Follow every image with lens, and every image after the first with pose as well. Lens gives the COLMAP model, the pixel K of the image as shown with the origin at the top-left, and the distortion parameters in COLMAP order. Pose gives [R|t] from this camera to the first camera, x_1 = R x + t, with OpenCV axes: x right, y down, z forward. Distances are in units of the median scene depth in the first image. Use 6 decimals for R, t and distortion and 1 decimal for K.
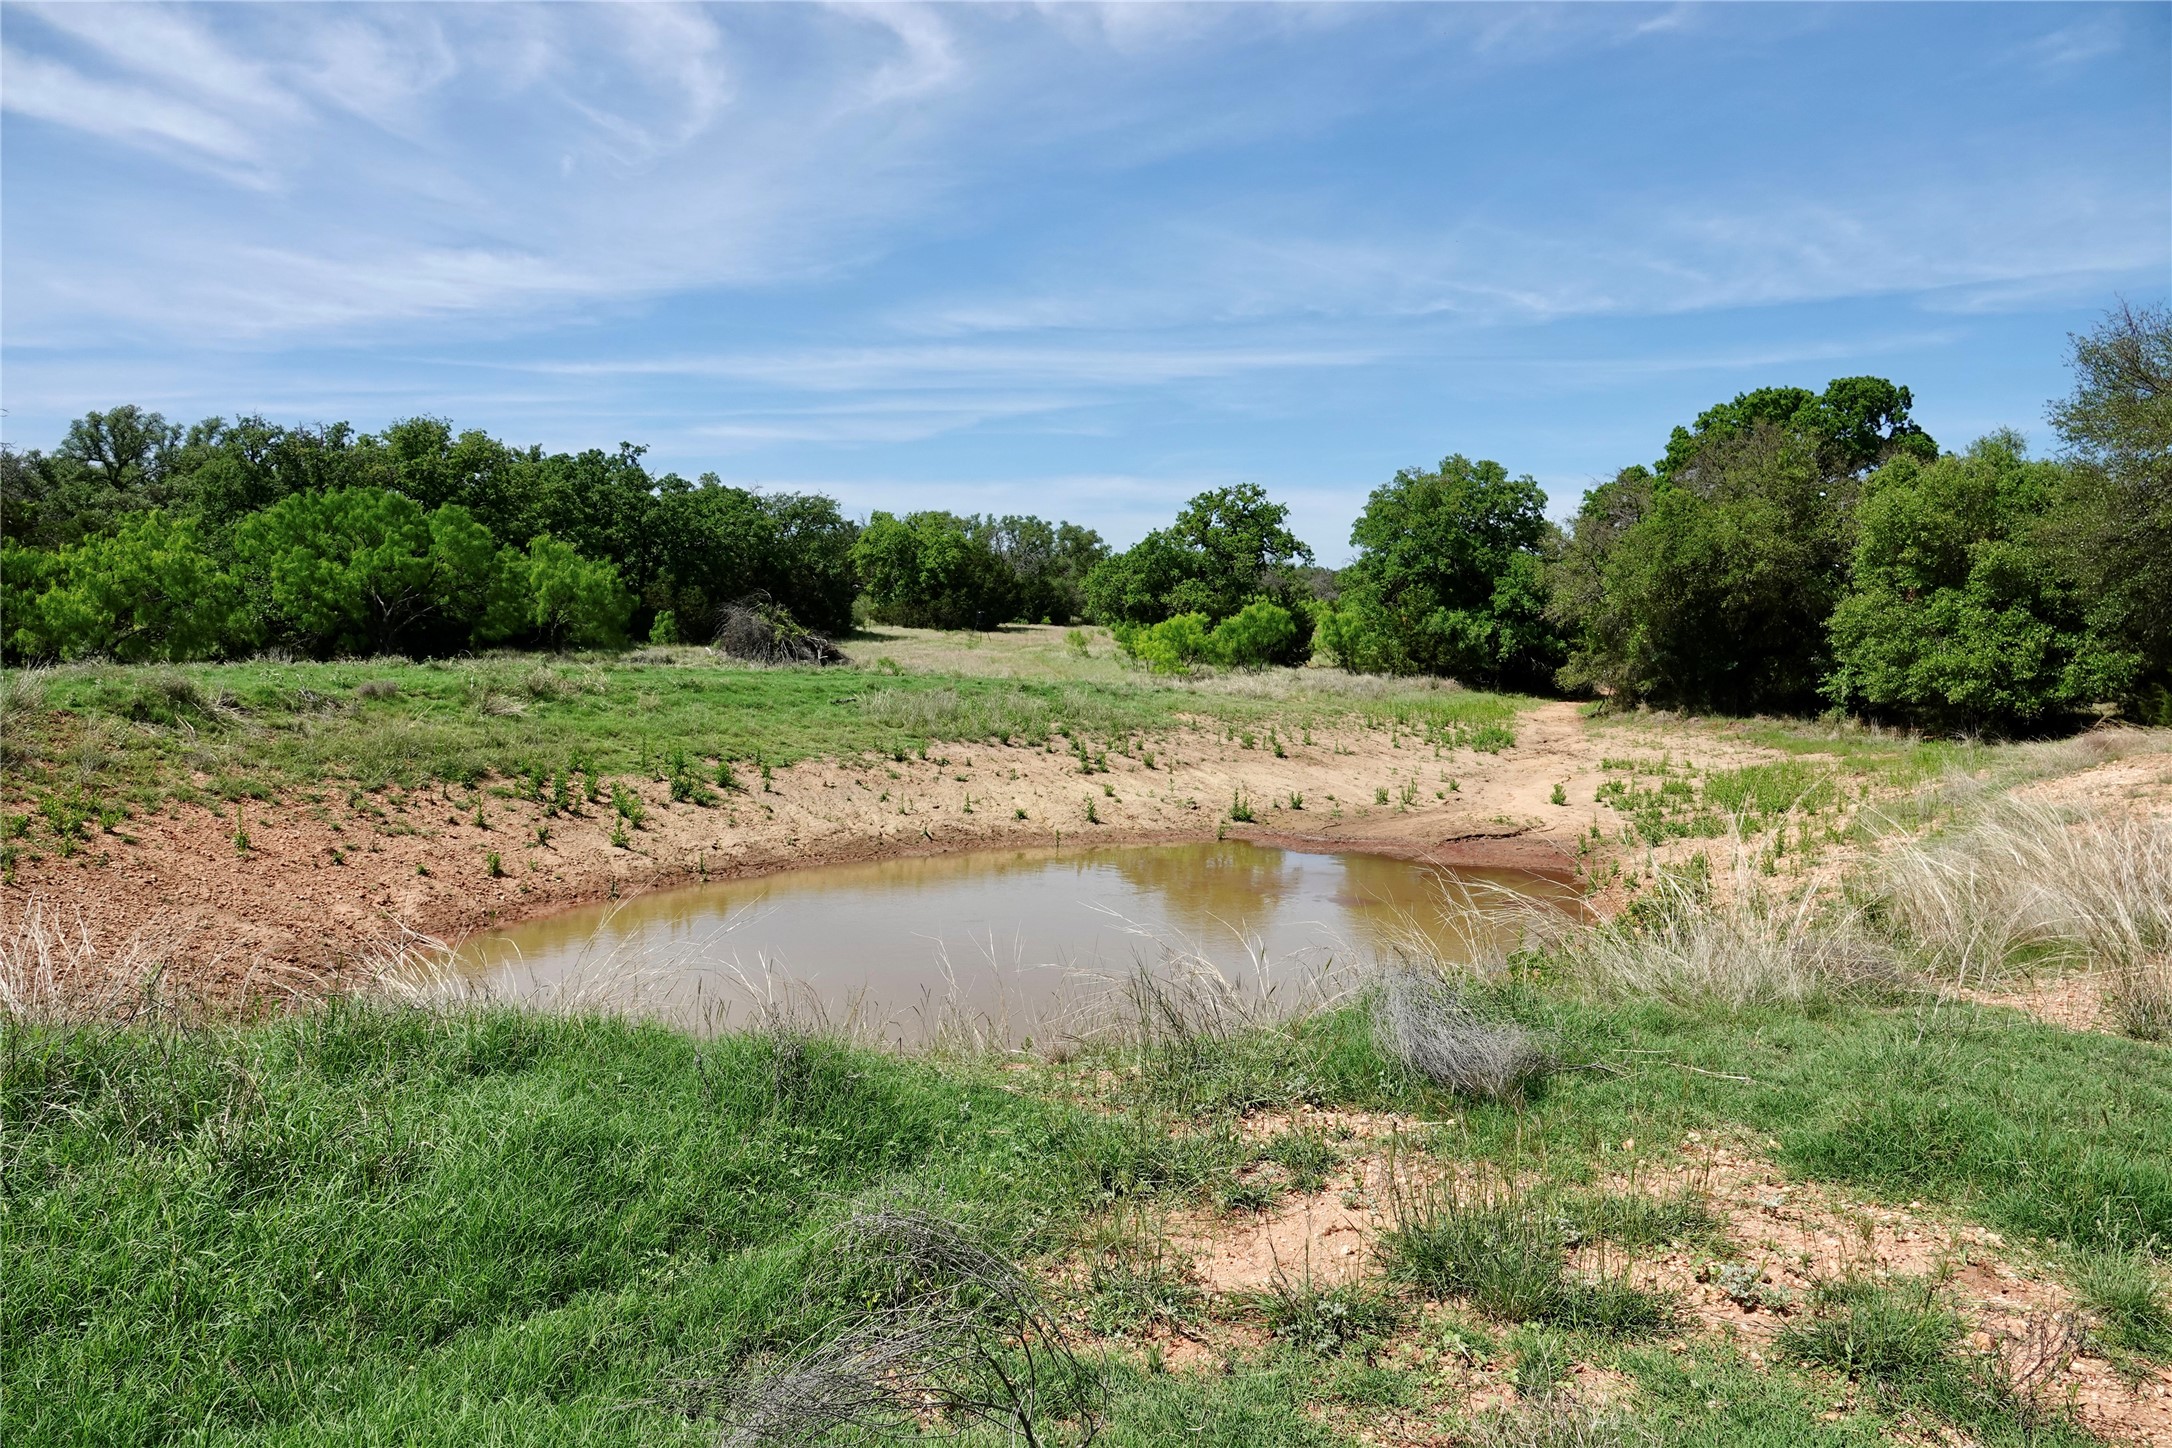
lens RADIAL K [[1506.3, 0, 1090.3], [0, 1506.3, 716.3], [0, 0, 1]] dist [-0.001247, -0.000998]
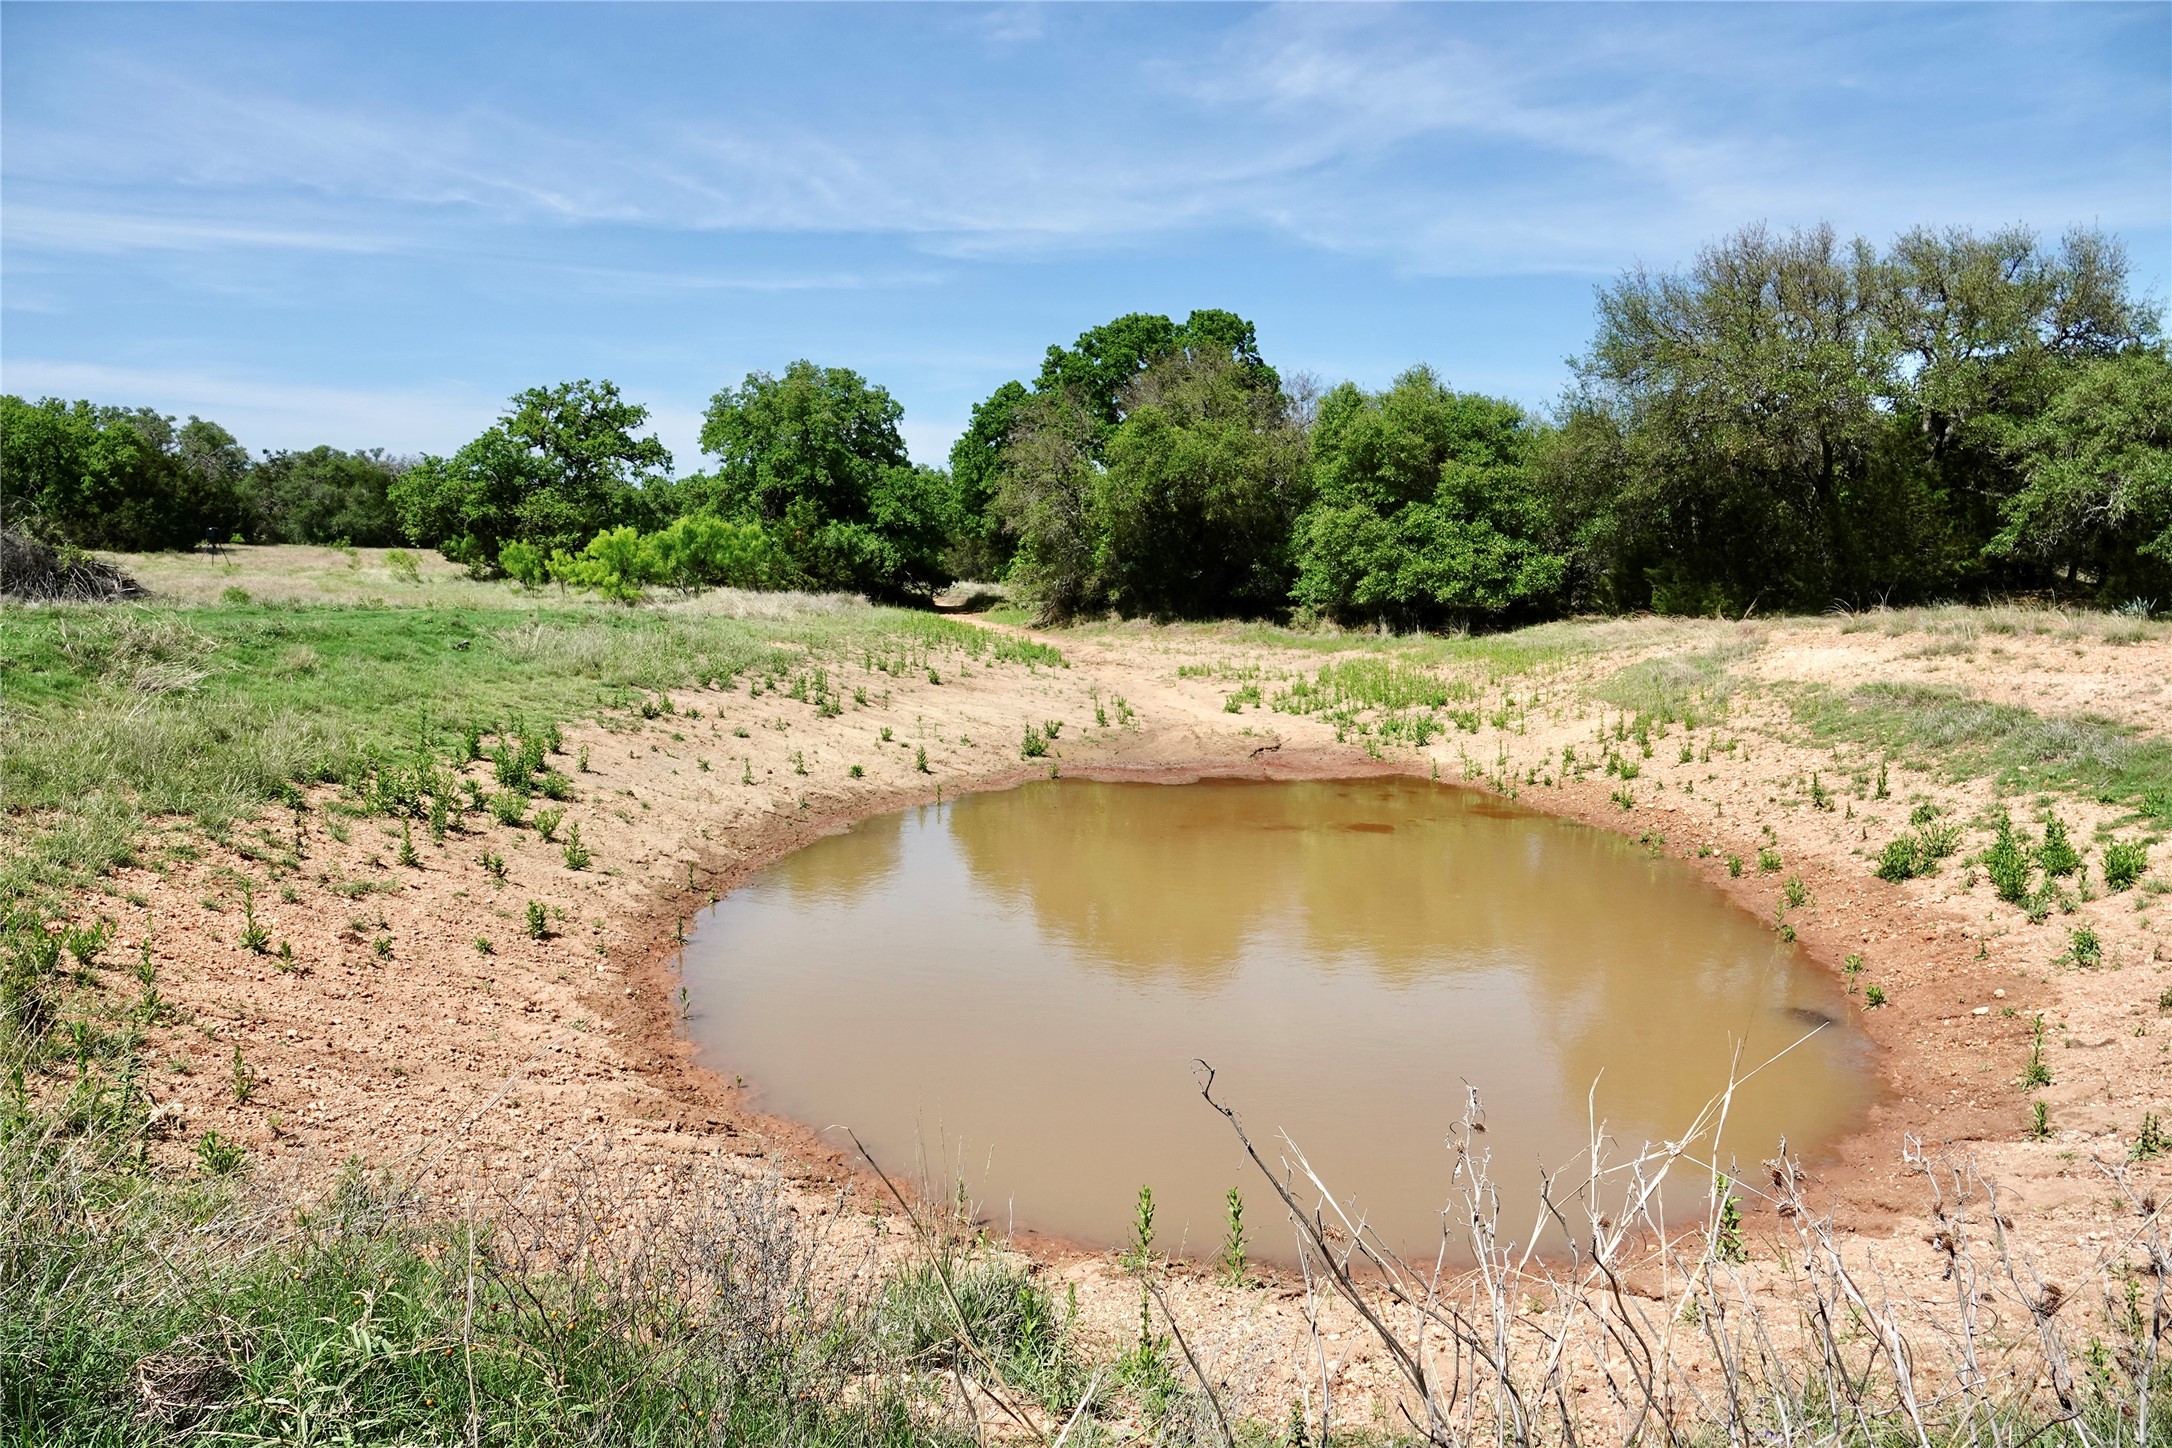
lens RADIAL K [[1506.3, 0, 1073.8], [0, 1506.3, 731.1], [0, 0, 1]] dist [-0.001247, -0.000998]
pose [[0.827779, -0.080238, 0.555287, -0.187411], [0.043116, 0.995891, 0.079631, -0.008248], [-0.559395, -0.041976, 0.827838, 0.110436]]
